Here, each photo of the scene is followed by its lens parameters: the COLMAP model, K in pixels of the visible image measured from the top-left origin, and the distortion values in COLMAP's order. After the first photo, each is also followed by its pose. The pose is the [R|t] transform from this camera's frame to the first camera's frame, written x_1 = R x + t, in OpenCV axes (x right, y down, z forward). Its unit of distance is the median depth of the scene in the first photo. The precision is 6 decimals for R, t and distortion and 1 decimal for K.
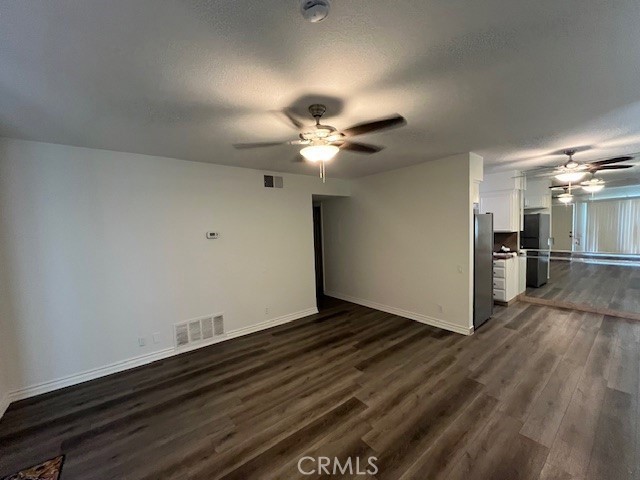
lens RADIAL K [[259.3, 0, 318.6], [0, 259.3, 242.8], [0, 0, 1]] dist [-0.000171, 0.000060]
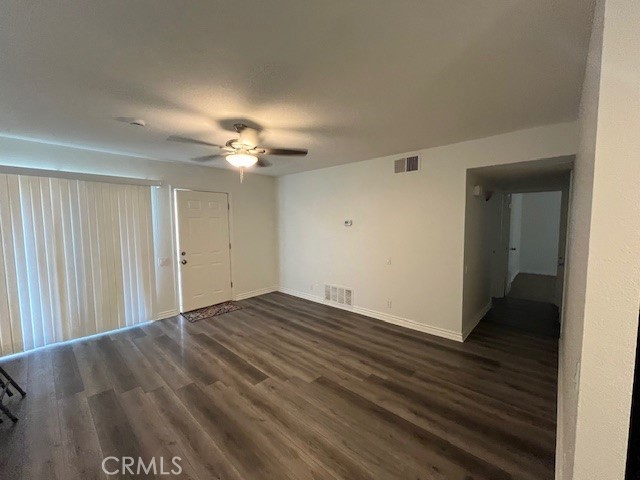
lens RADIAL K [[259.3, 0, 317.8], [0, 259.3, 240.3], [0, 0, 1]] dist [-0.000171, 0.000060]
pose [[0.155889, 0.102607, -0.982431, 0.894035], [-0.058725, 0.993794, 0.094476, -0.062755], [0.986027, 0.042966, 0.160947, 0.768442]]
